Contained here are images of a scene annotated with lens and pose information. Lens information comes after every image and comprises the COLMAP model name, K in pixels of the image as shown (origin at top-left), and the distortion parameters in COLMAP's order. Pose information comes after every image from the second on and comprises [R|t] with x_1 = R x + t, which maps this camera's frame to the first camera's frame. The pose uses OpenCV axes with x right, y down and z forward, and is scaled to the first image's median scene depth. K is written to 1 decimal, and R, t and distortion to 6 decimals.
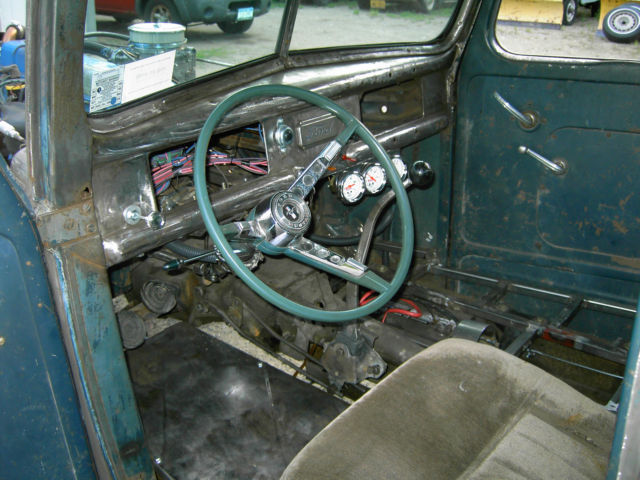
lens RADIAL K [[721.4, 0, 320.0], [0, 721.4, 240.0], [0, 0, 1]] dist [-0.118488, 0.023557]
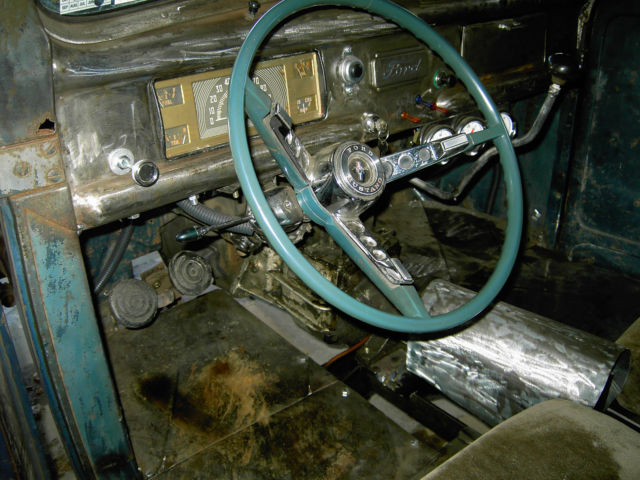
lens RADIAL K [[721.4, 0, 320.0], [0, 721.4, 240.0], [0, 0, 1]] dist [-0.118488, 0.023557]
pose [[0.985763, 0.096870, -0.137433, 0.037305], [-0.087239, 0.993400, 0.074468, -0.022873], [0.143740, -0.061418, 0.987708, 0.252054]]
